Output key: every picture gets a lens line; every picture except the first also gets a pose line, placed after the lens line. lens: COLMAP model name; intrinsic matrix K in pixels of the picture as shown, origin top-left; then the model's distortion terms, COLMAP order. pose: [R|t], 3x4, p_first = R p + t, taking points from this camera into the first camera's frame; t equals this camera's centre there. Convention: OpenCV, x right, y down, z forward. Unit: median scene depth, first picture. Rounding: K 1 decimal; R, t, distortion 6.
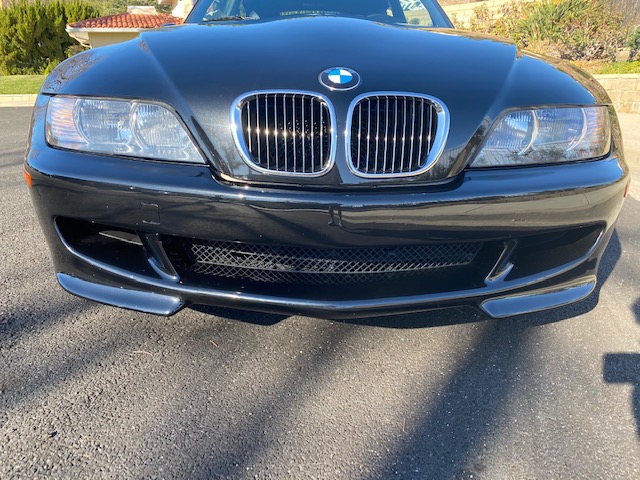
lens RADIAL K [[505.5, 0, 315.0], [0, 505.5, 235.6], [0, 0, 1]] dist [0.027874, -0.021610]
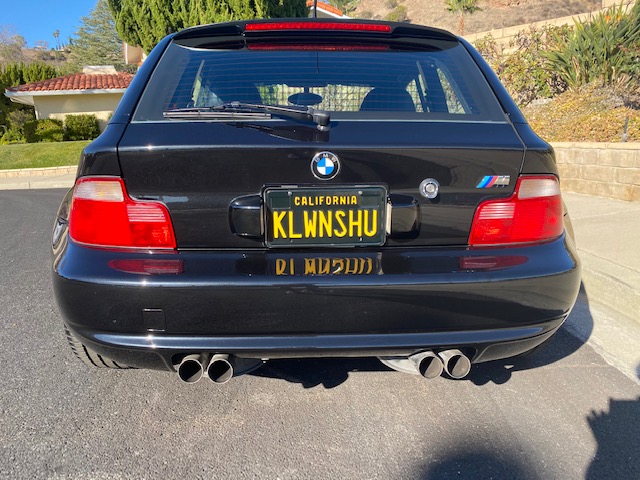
lens RADIAL K [[505.5, 0, 314.6], [0, 505.5, 233.5], [0, 0, 1]] dist [0.027874, -0.021610]
pose [[0.999358, -0.035154, -0.006938, 0.874599], [0.034264, 0.994194, -0.102003, -1.192838], [0.010484, 0.101700, 0.994760, 3.239985]]
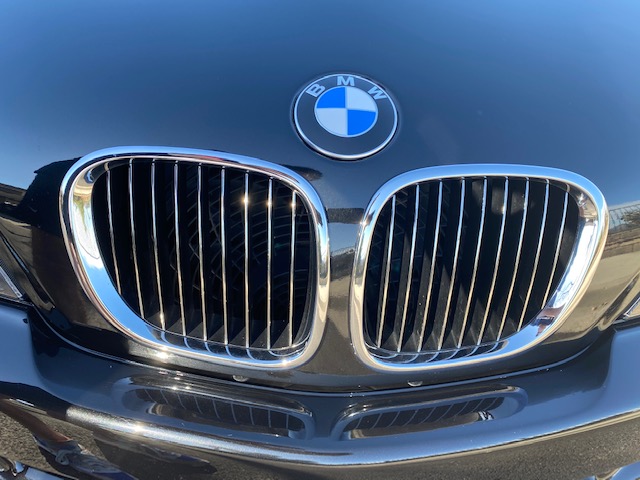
lens RADIAL K [[505.5, 0, 317.2], [0, 505.5, 241.0], [0, 0, 1]] dist [0.027874, -0.021610]
pose [[0.998347, 0.027543, 0.050444, 0.008041], [-0.041733, 0.950872, 0.306758, -0.259223], [-0.039517, -0.308356, 0.950450, 0.467073]]
